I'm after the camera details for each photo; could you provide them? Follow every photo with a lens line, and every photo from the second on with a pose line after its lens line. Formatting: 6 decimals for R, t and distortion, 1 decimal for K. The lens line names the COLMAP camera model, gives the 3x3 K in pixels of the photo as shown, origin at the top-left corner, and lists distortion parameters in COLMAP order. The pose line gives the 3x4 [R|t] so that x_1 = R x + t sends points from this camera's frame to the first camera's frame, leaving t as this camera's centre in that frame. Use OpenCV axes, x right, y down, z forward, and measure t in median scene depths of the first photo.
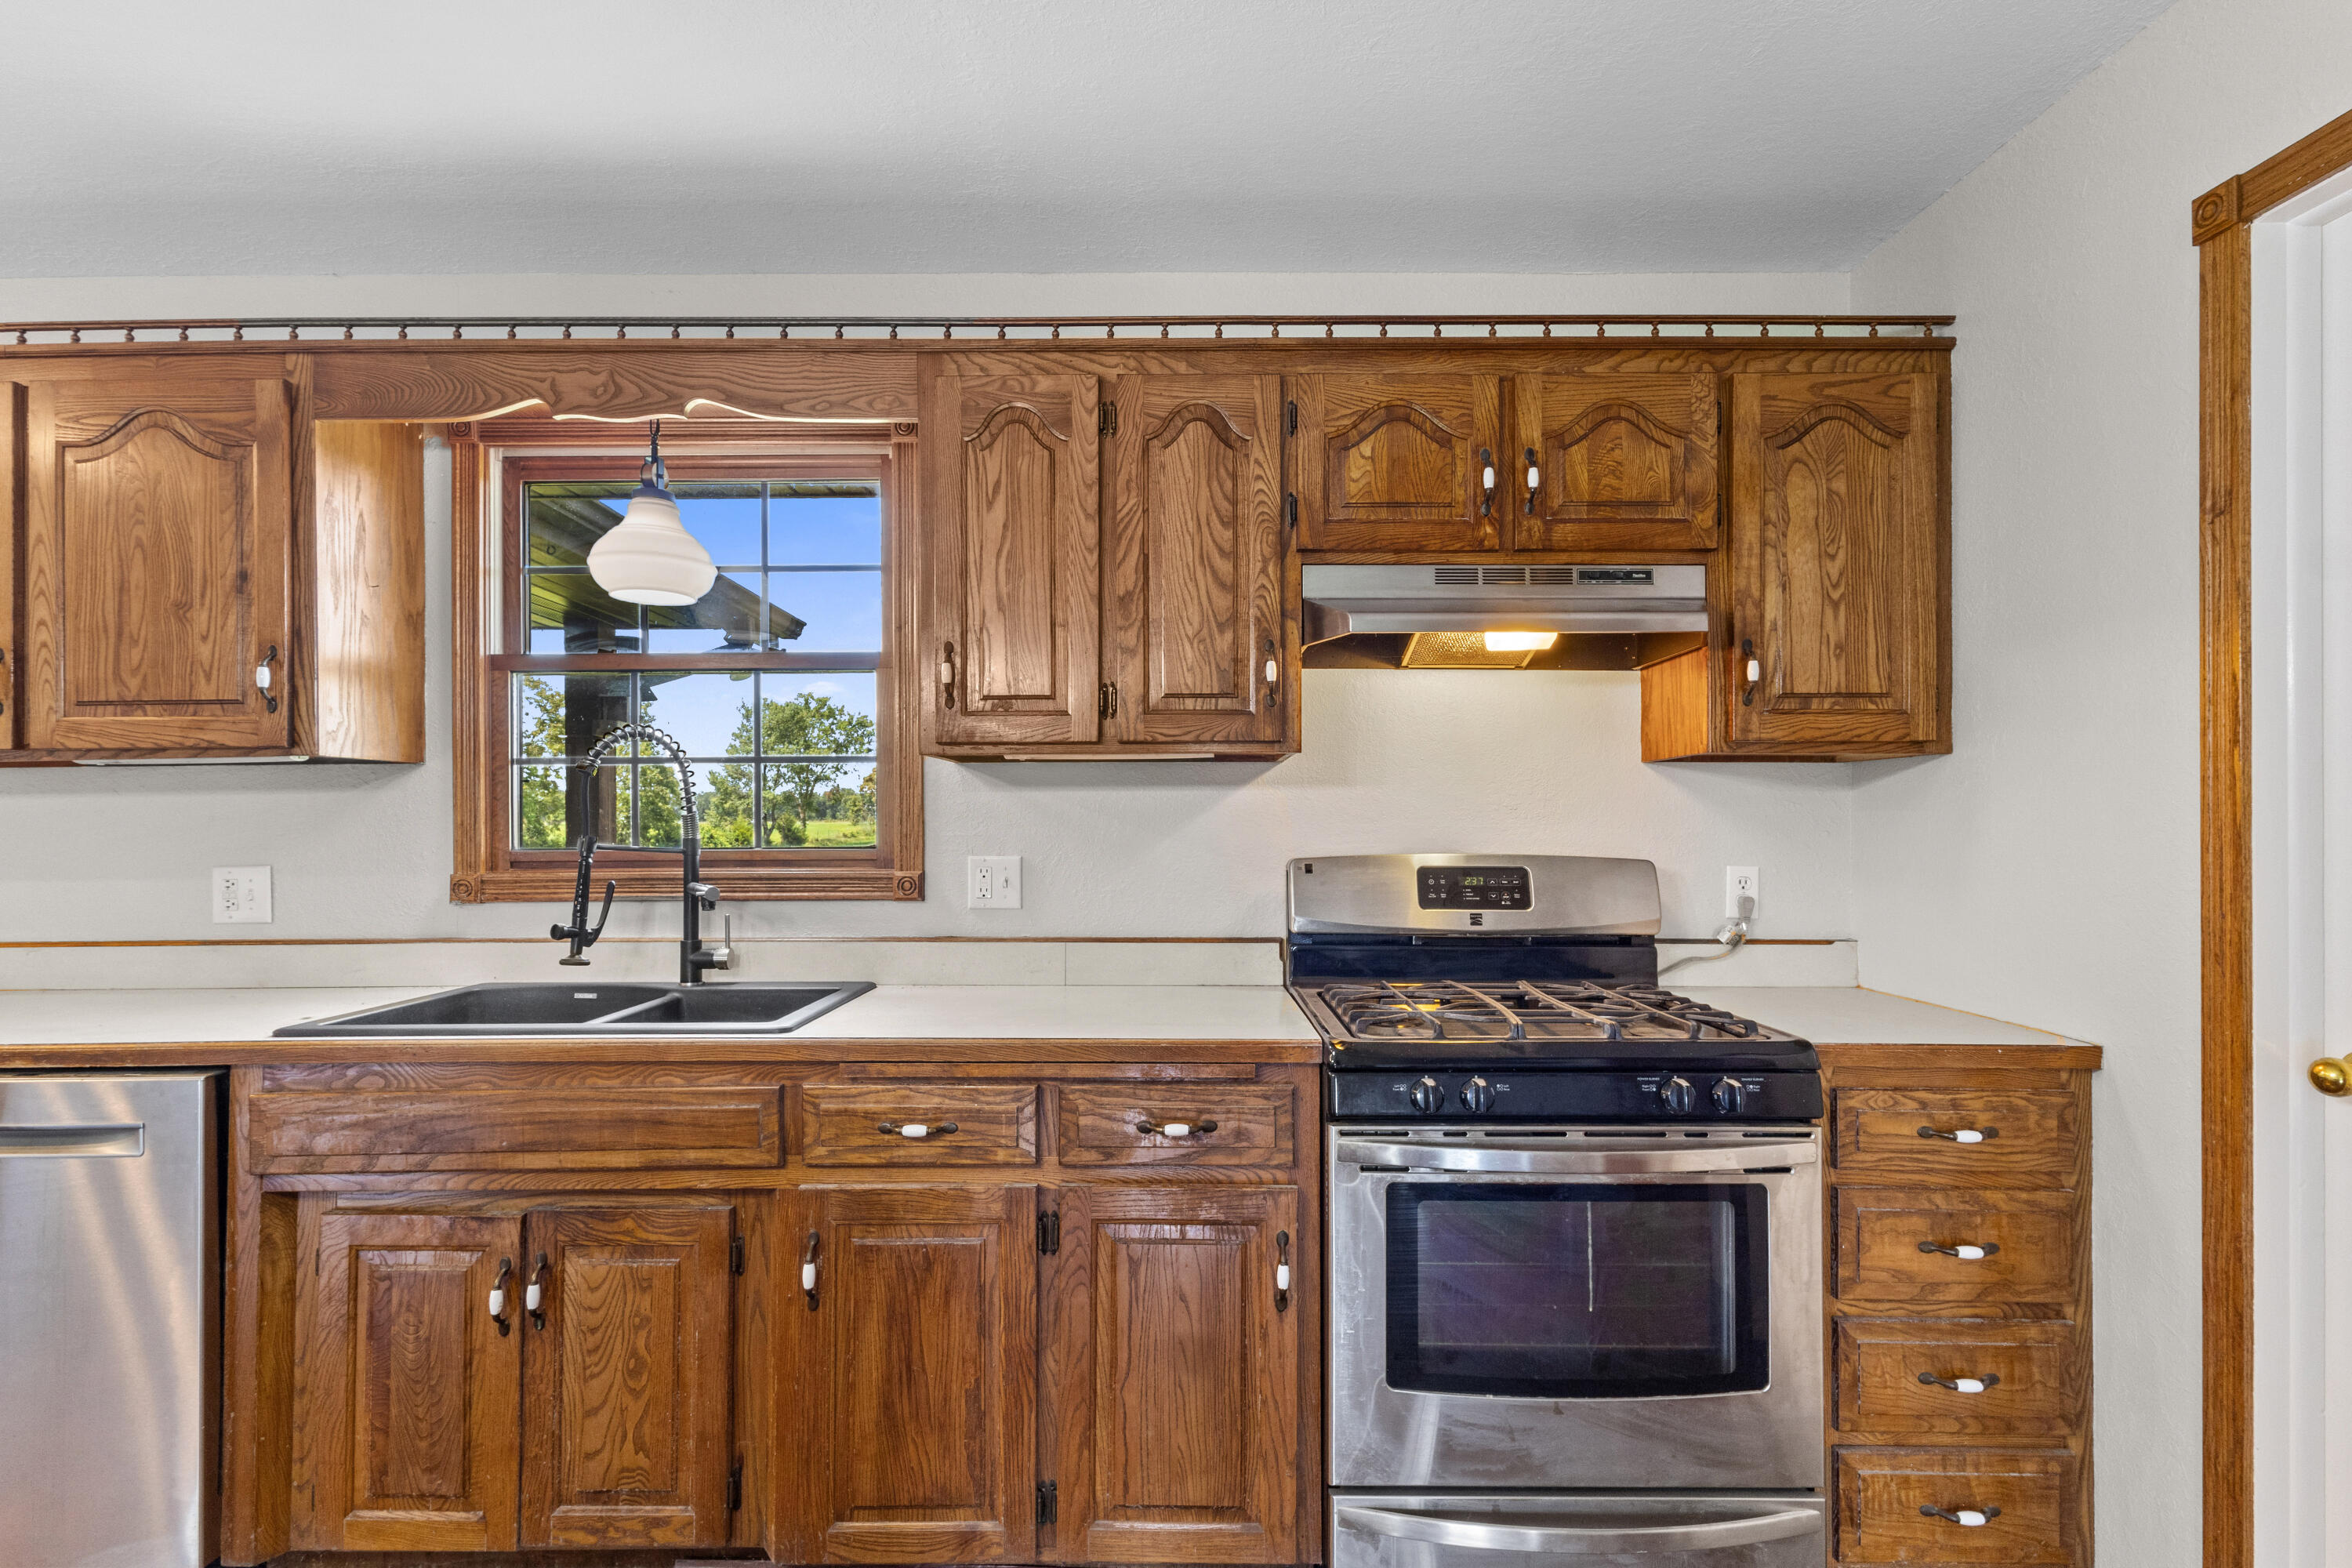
lens RADIAL K [[1094.7, 0, 1175.0], [0, 1094.7, 814.6], [0, 0, 1]] dist [0.002994, 0.000268]
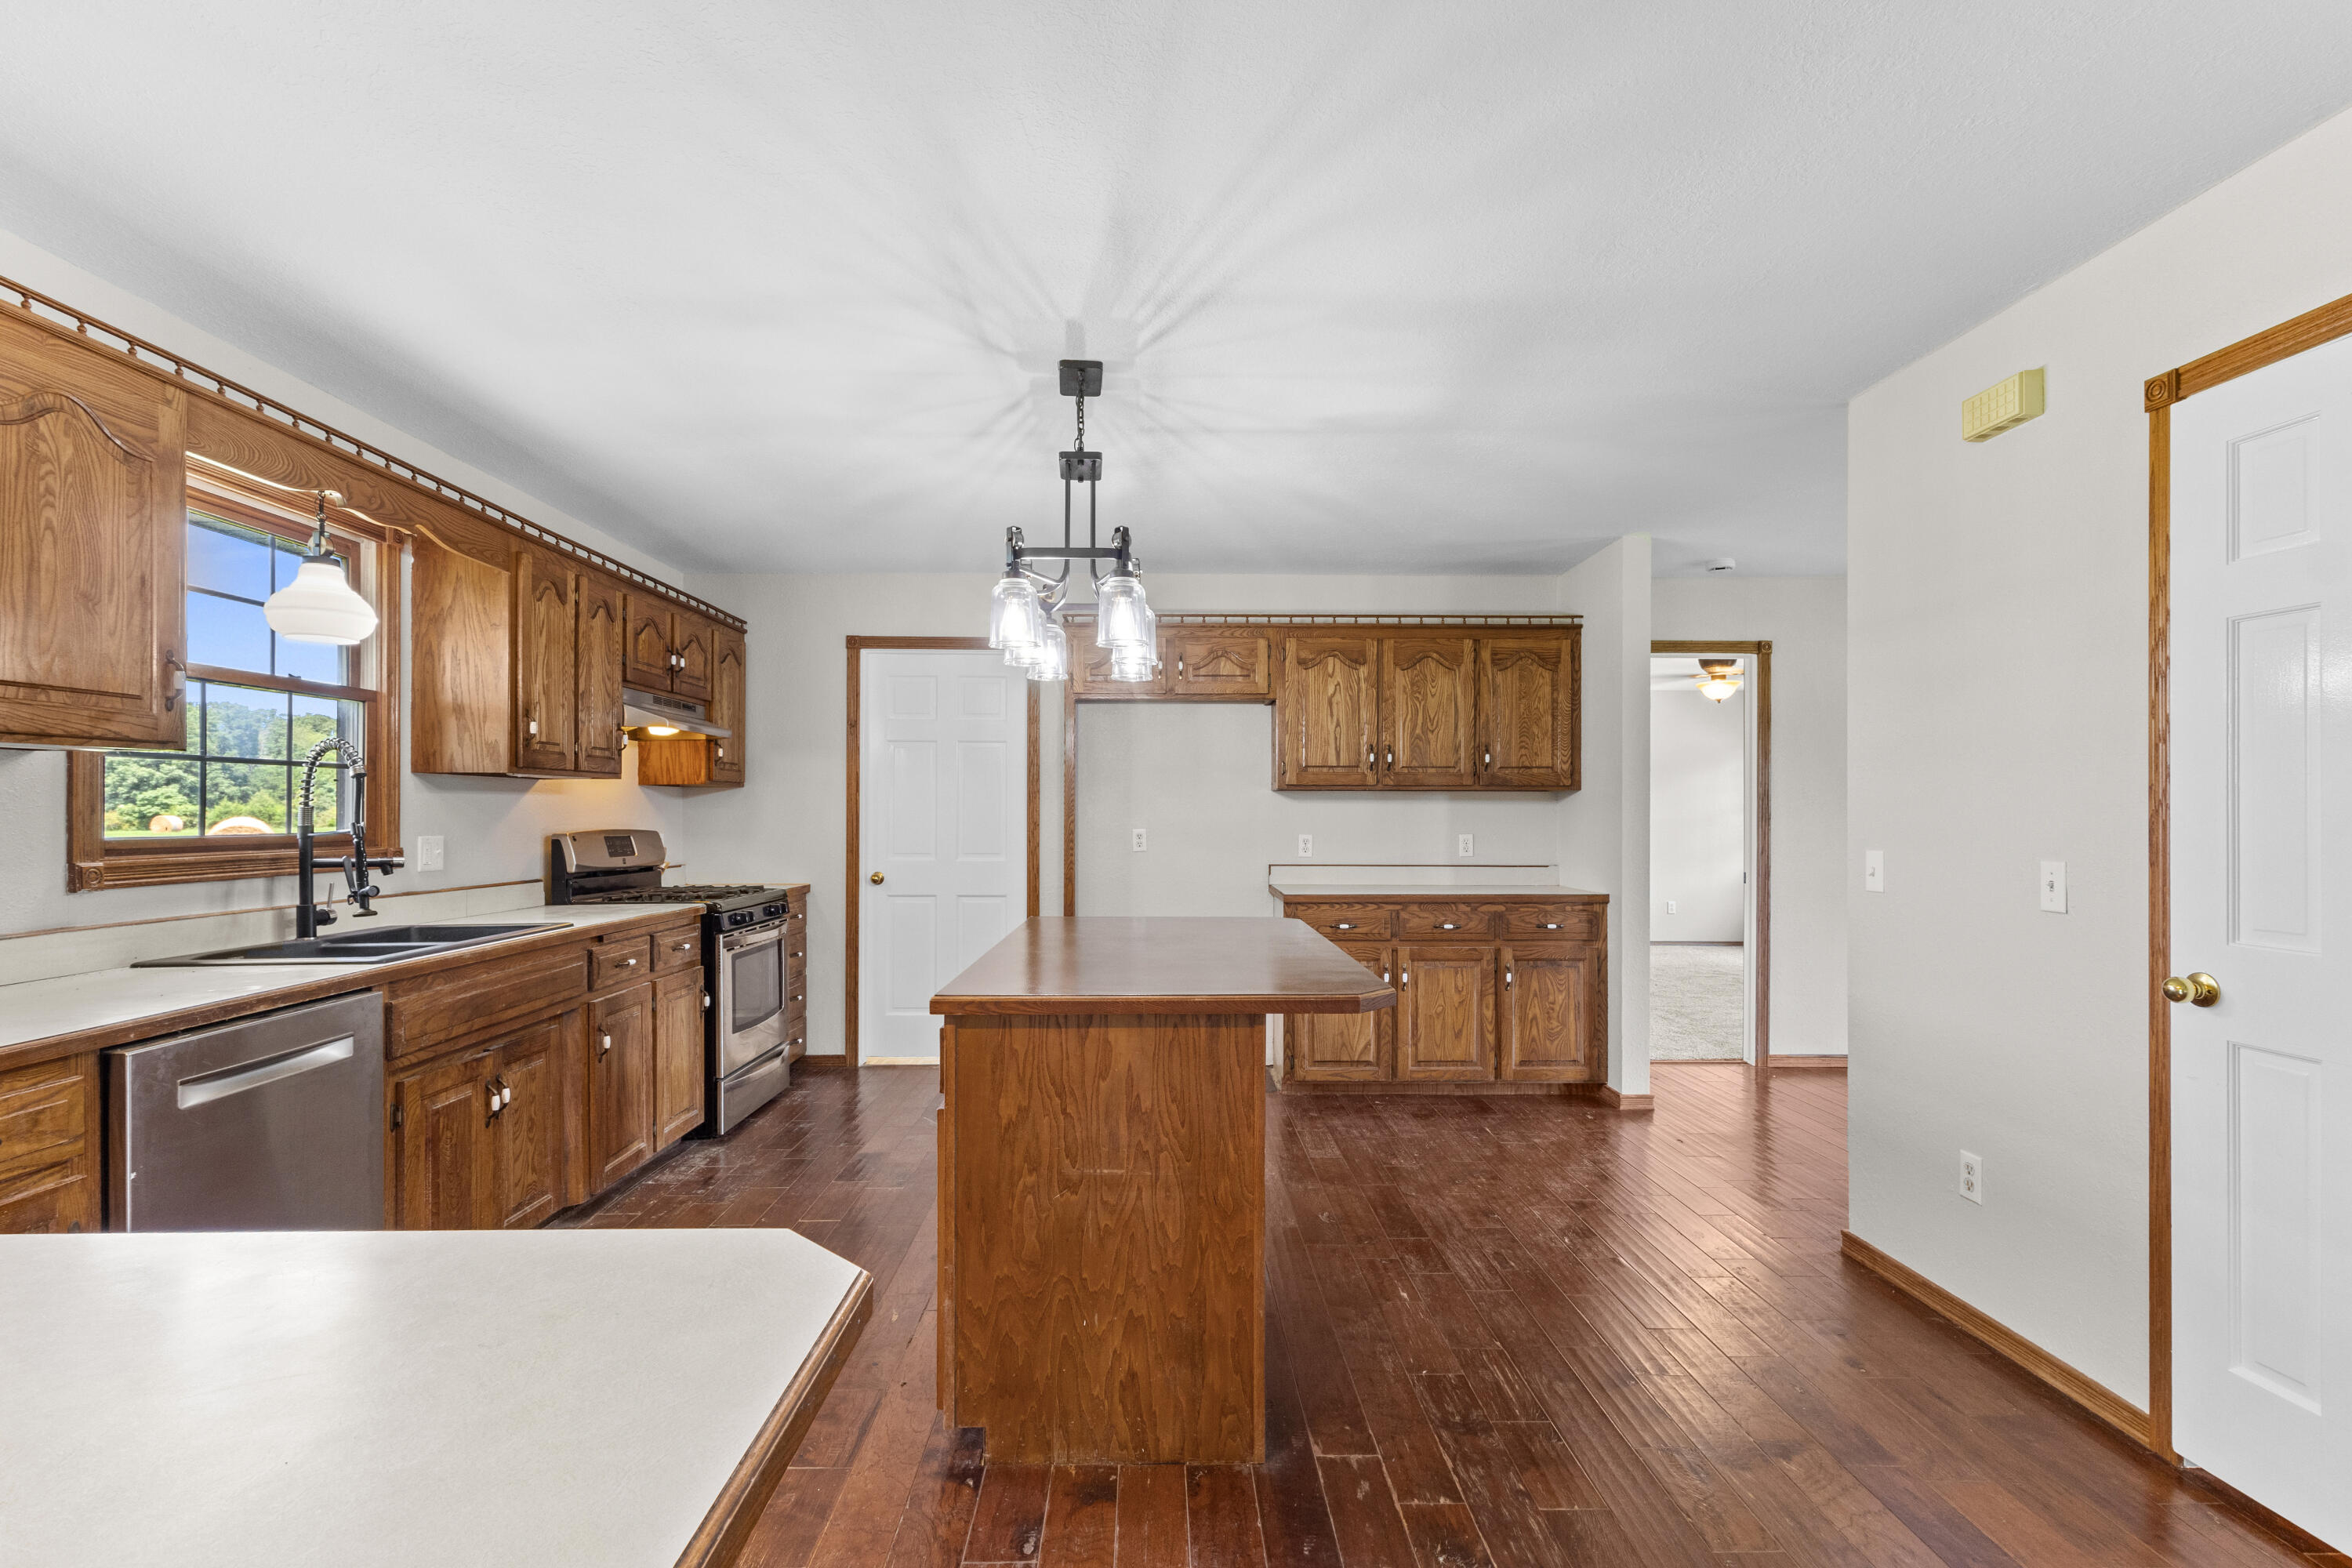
lens RADIAL K [[1094.7, 0, 1186.5], [0, 1094.7, 805.3], [0, 0, 1]] dist [0.002994, 0.000268]
pose [[-0.025051, 0.010257, 0.999634, -1.950695], [-0.005966, 0.999928, -0.010409, 0.006798], [-0.999668, -0.006224, -0.024988, 0.005980]]
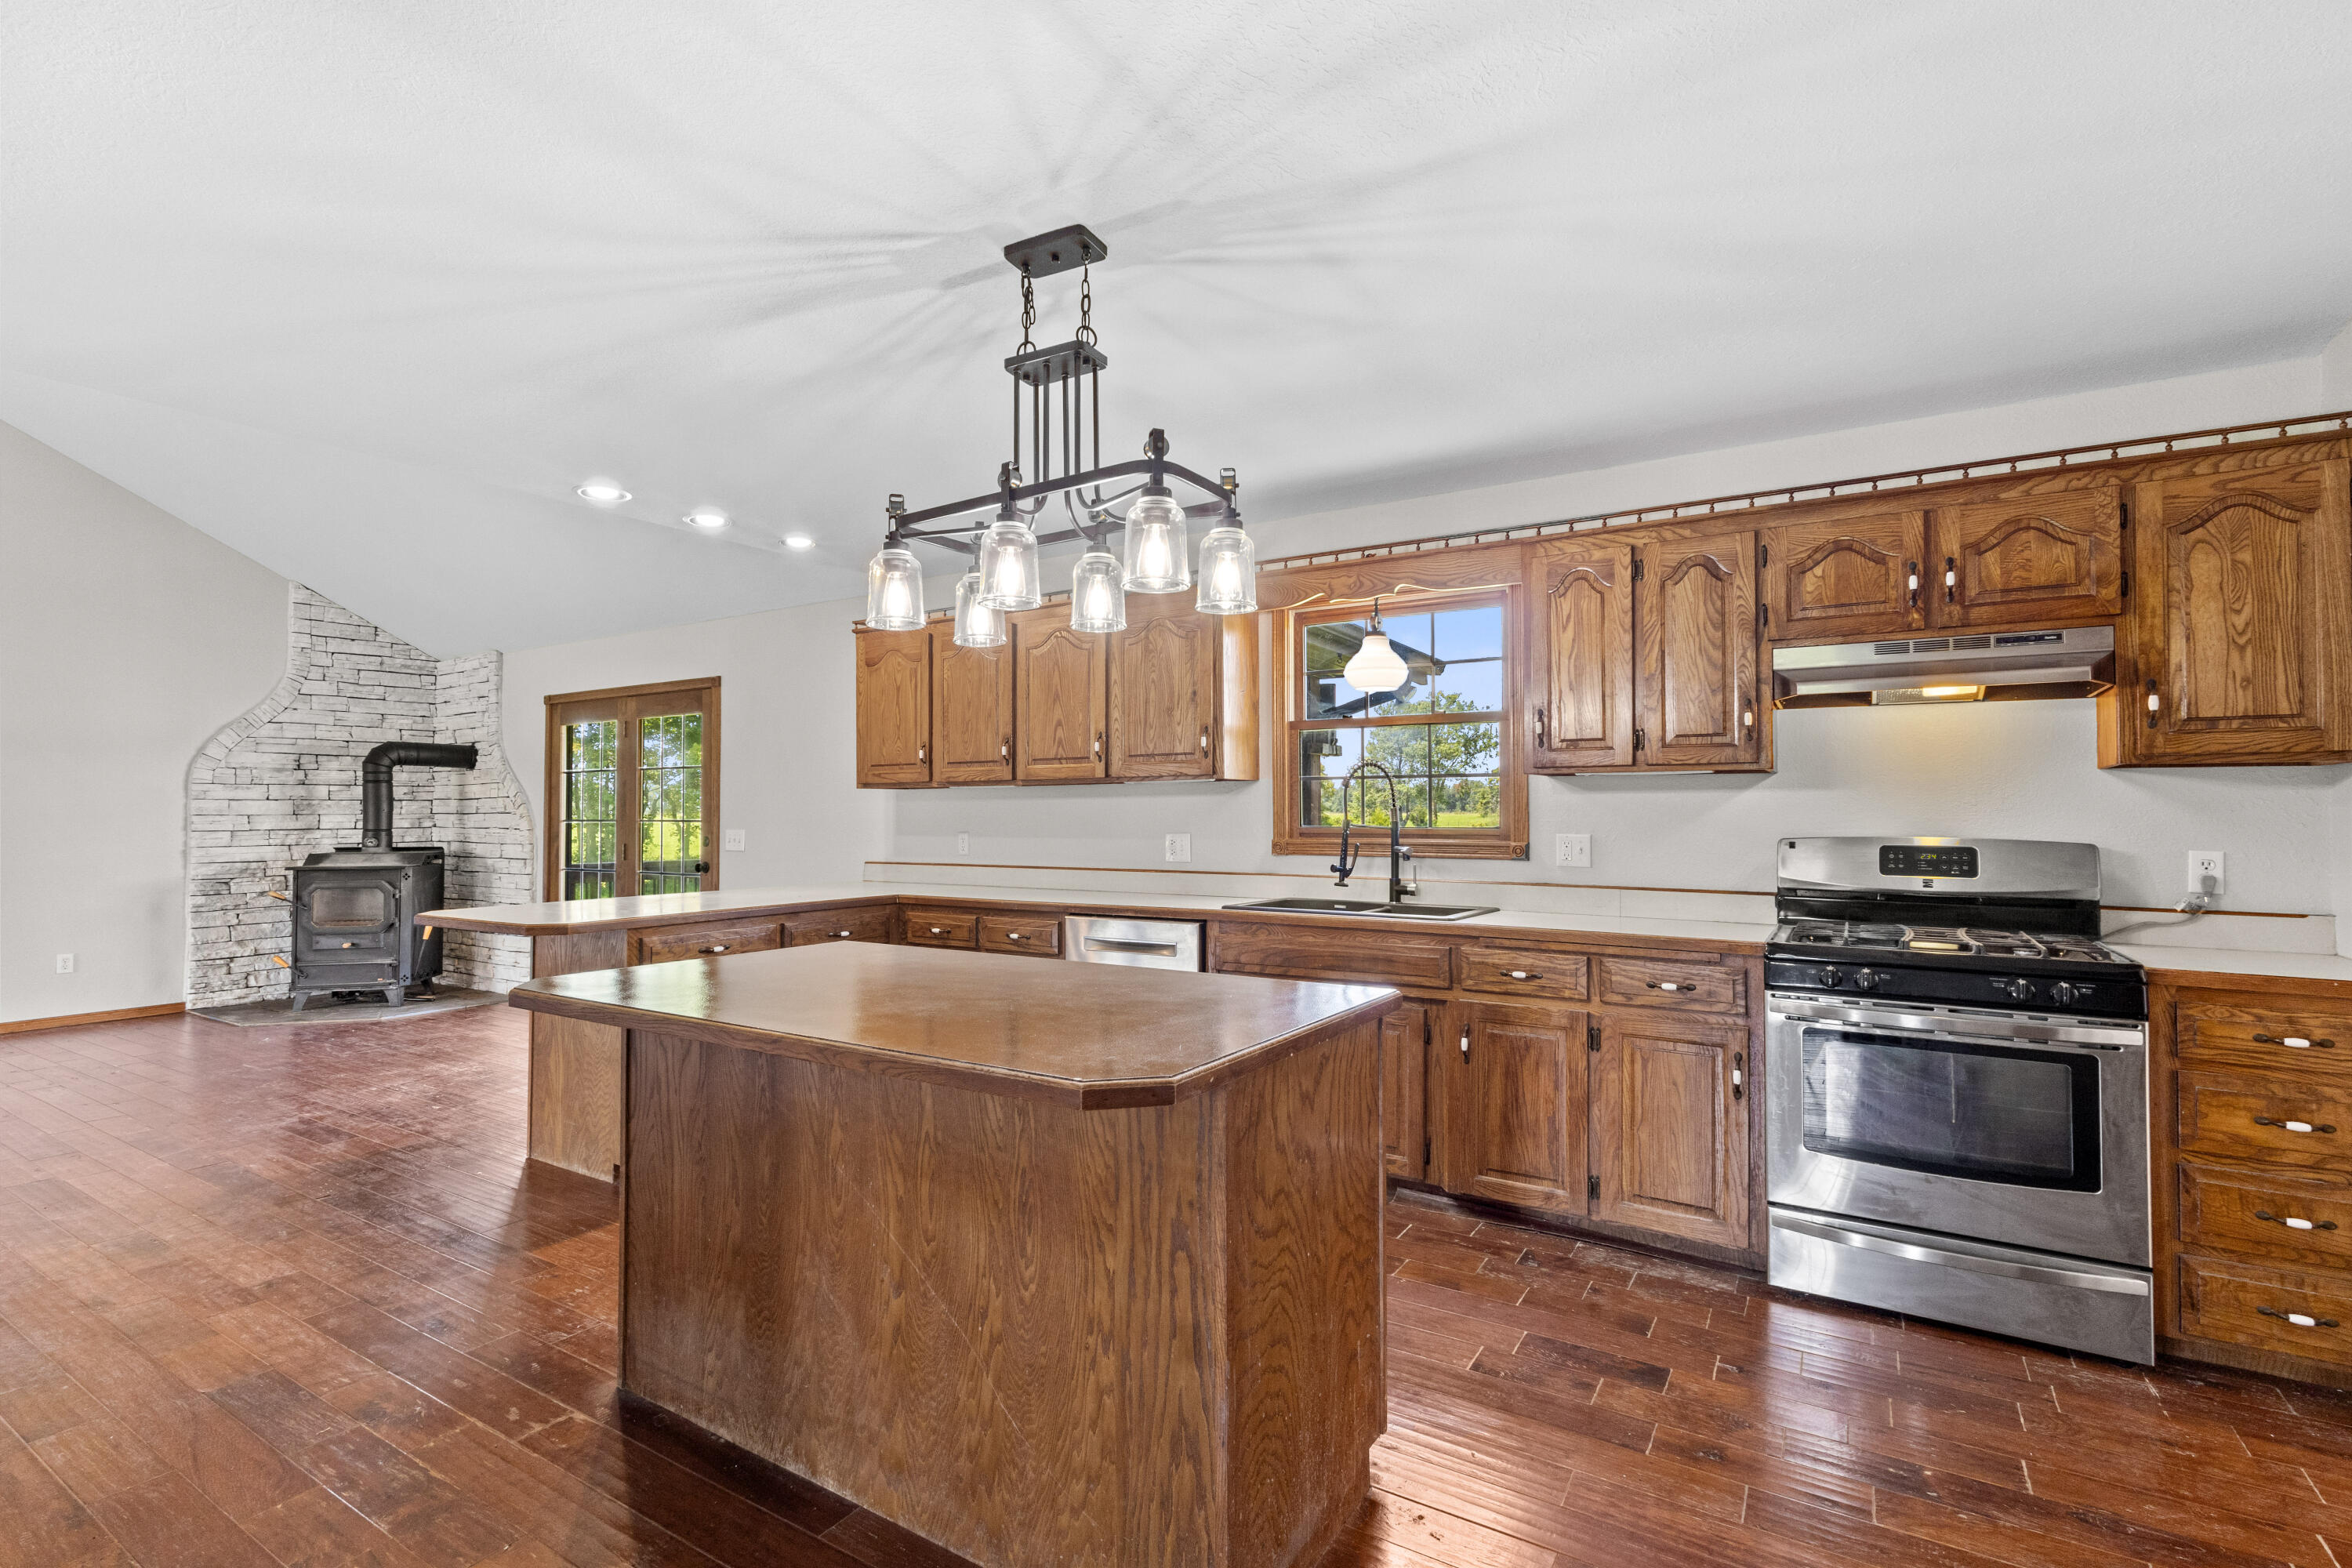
lens RADIAL K [[1094.7, 0, 1168.1], [0, 1094.7, 784.3], [0, 0, 1]] dist [0.002994, 0.000268]
pose [[0.843728, -0.009901, -0.536679, 0.227091], [-0.001962, 0.999766, -0.021529, 0.000697], [0.536767, 0.019218, 0.843512, -0.783208]]
